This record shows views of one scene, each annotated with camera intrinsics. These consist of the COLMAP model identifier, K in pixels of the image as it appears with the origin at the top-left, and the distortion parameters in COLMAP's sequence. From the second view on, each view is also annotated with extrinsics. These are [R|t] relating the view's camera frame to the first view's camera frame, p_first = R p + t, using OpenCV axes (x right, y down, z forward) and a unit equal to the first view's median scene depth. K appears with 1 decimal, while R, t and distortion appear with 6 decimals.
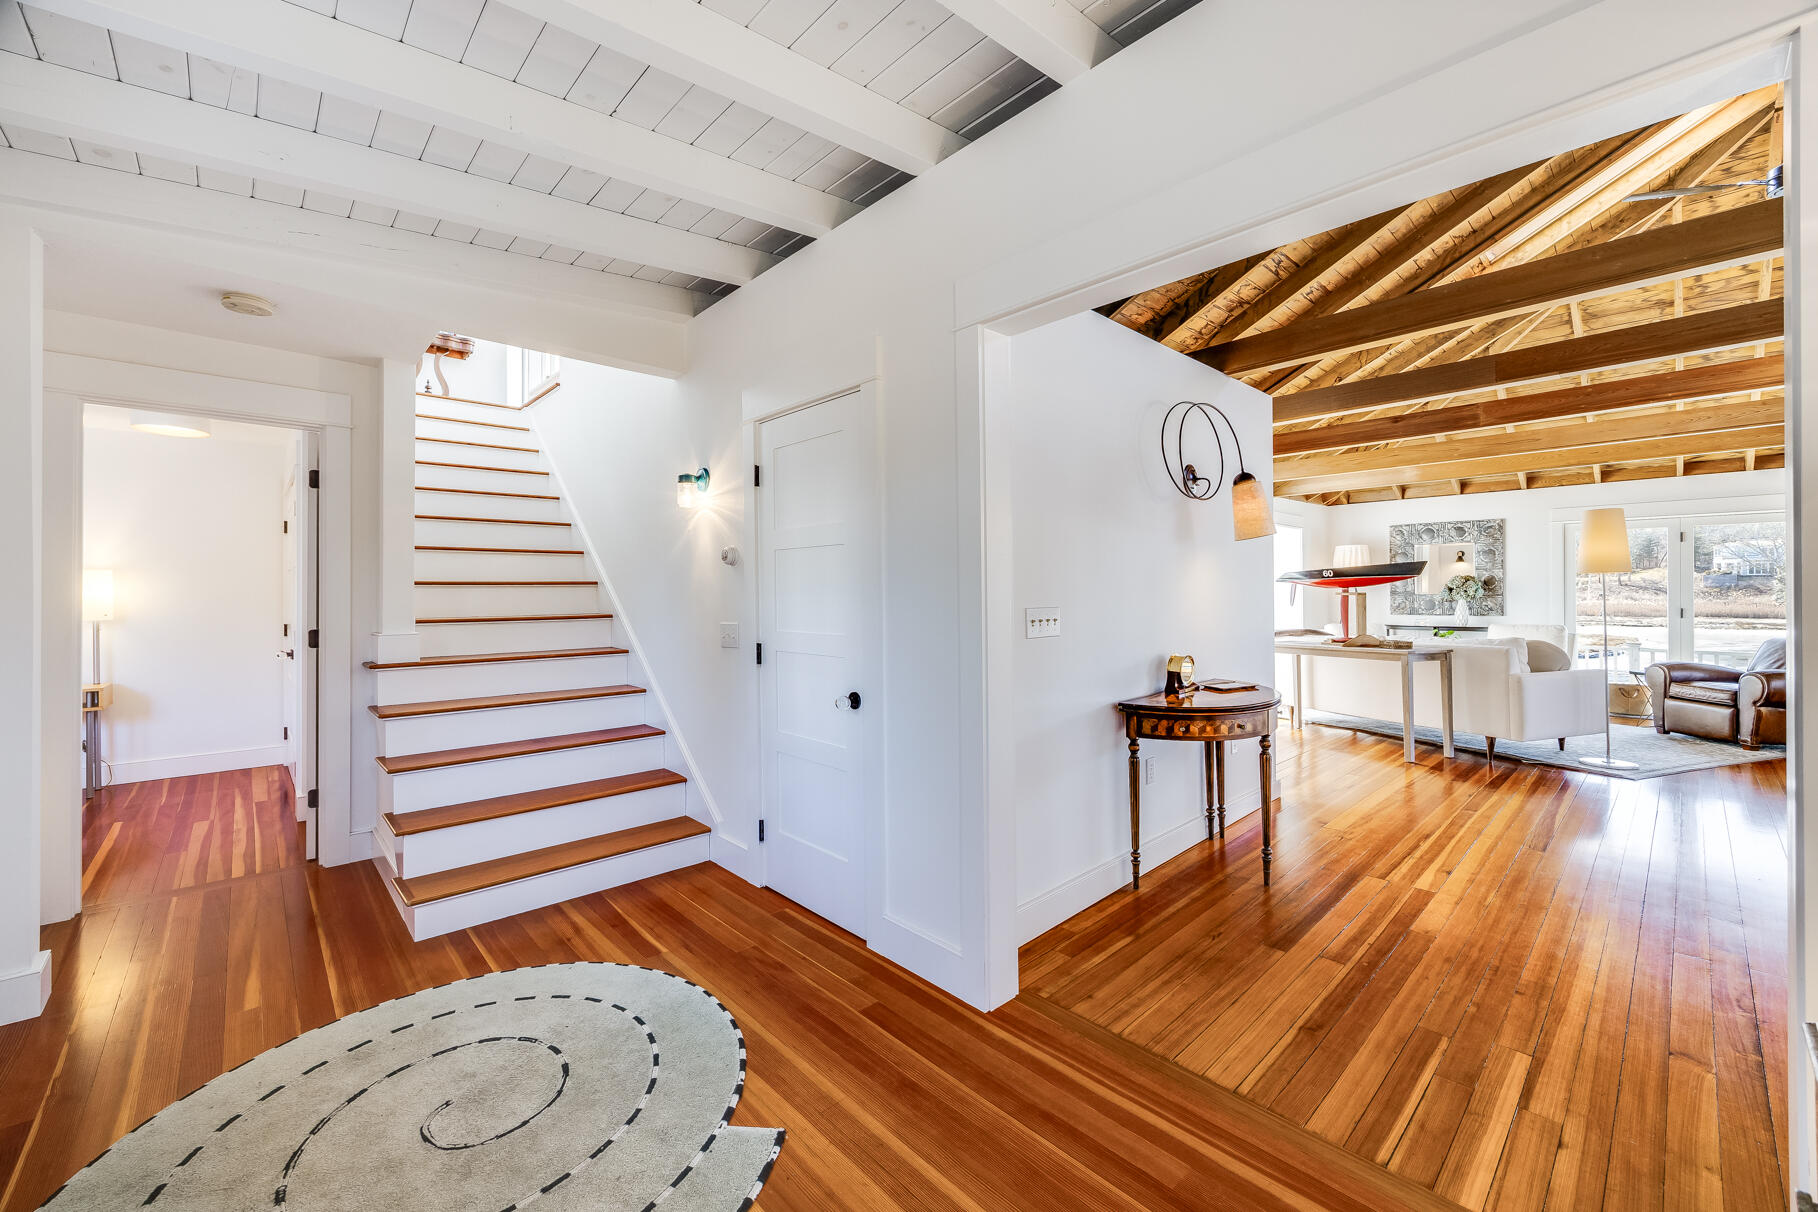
lens RADIAL K [[727.0, 0, 904.9], [0, 727.0, 592.2], [0, 0, 1]] dist [-0.002930, 0.000153]
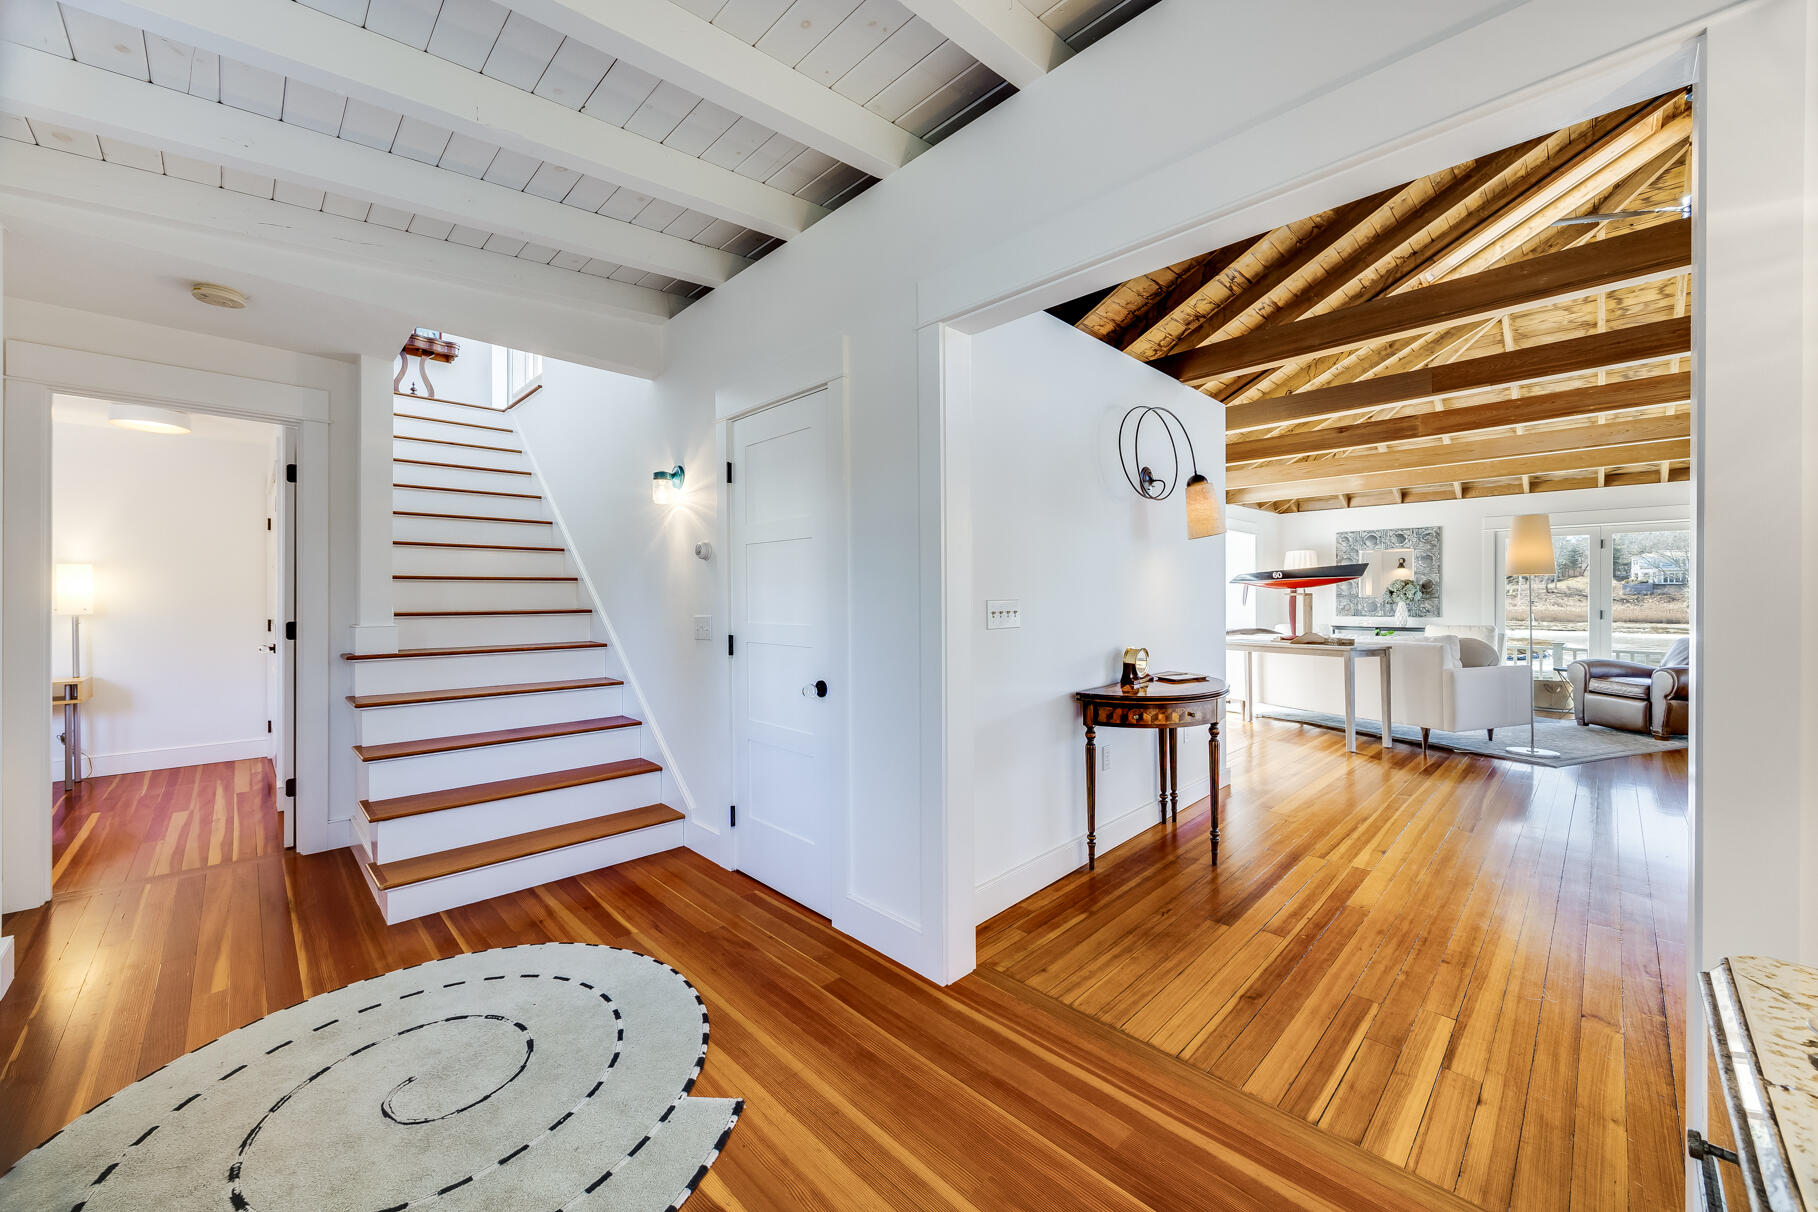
lens RADIAL K [[692.0, 0, 904.8], [0, 692.0, 601.4], [0, 0, 1]] dist [-0.003607, 0.000521]
pose [[0.999581, 0.003964, 0.028659, 0.019200], [-0.004151, 0.999971, 0.006455, 0.016563], [-0.028633, -0.006571, 0.999568, 0.012350]]
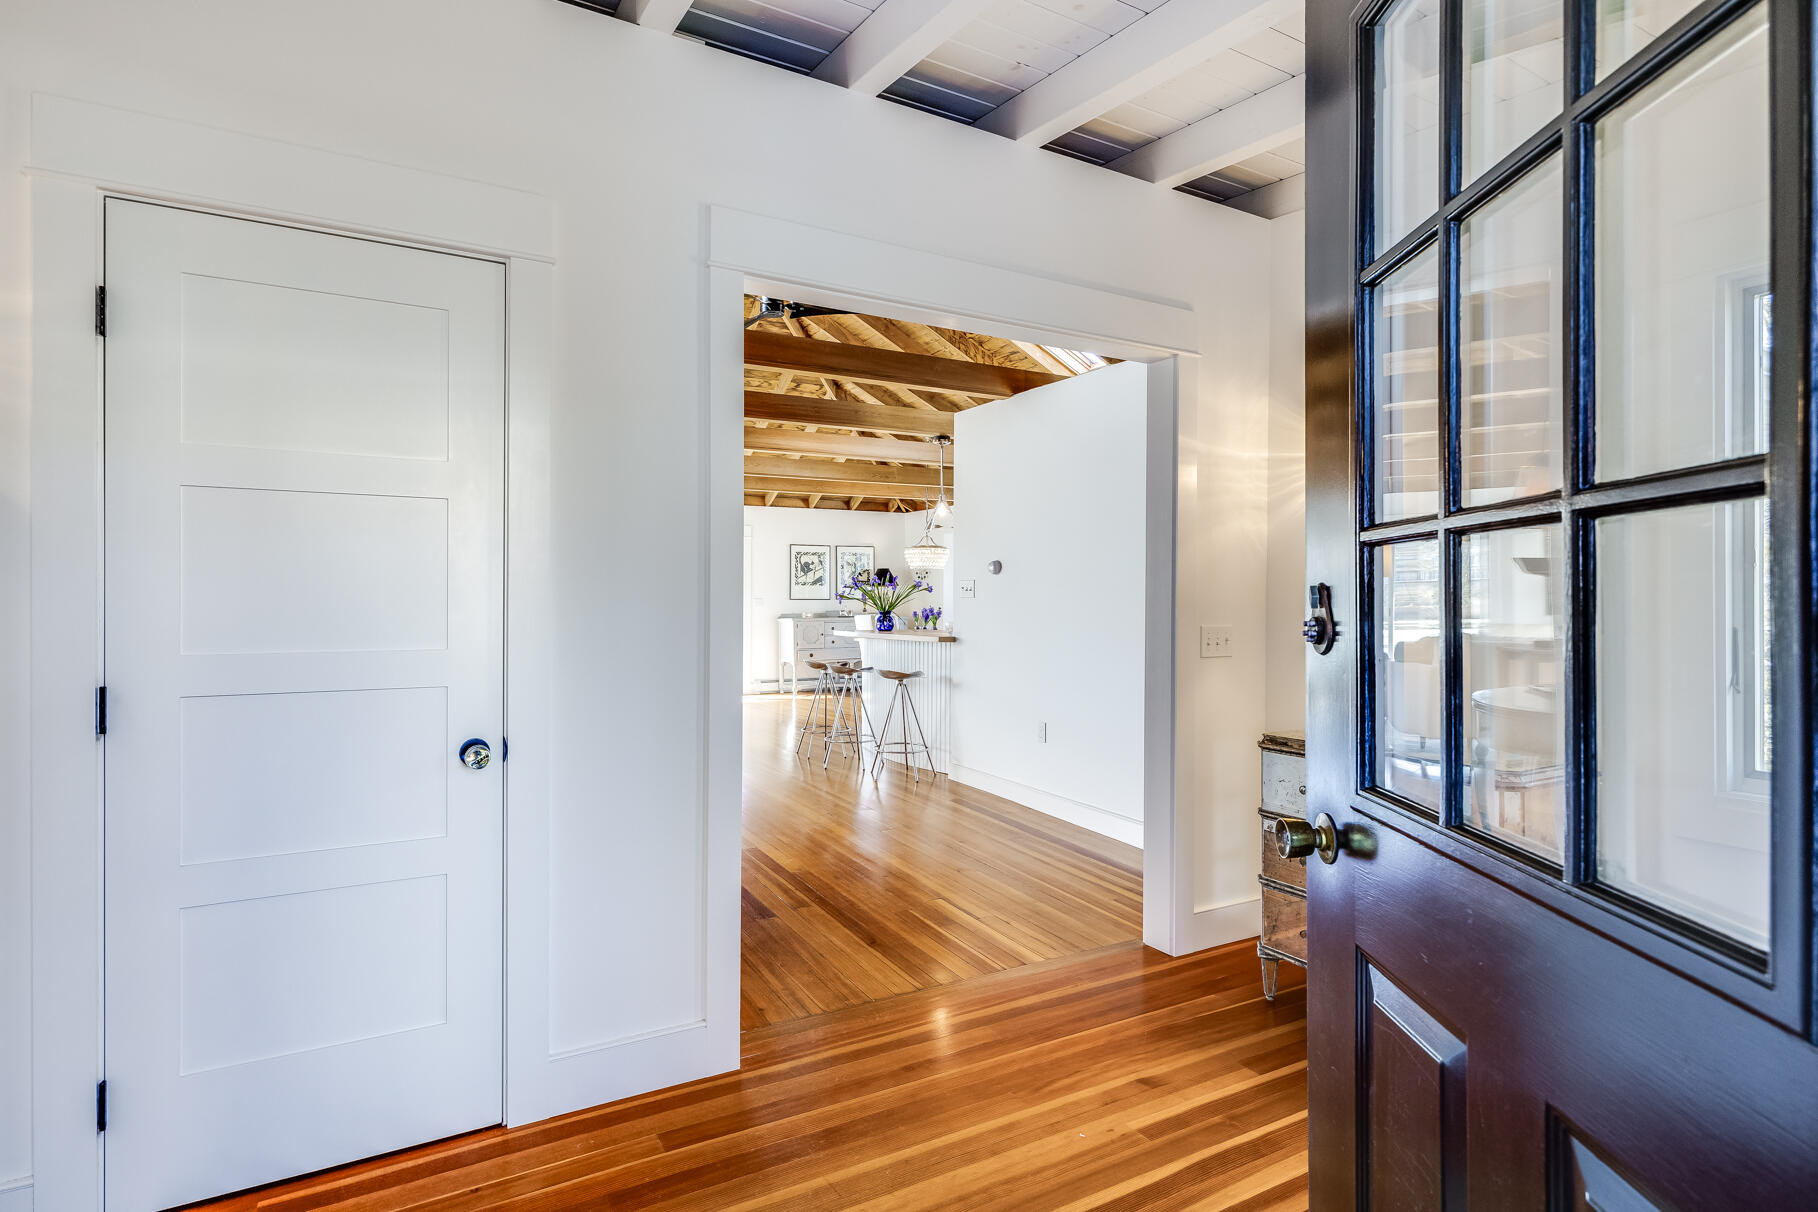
lens RADIAL K [[967.0, 0, 905.6], [0, 967.0, 601.9], [0, 0, 1]] dist [0.004265, 0.000598]
pose [[0.214959, 0.000666, 0.976623, -0.742211], [-0.005997, 0.999982, 0.000638, 0.014492], [-0.976605, -0.005994, 0.214959, 0.425054]]
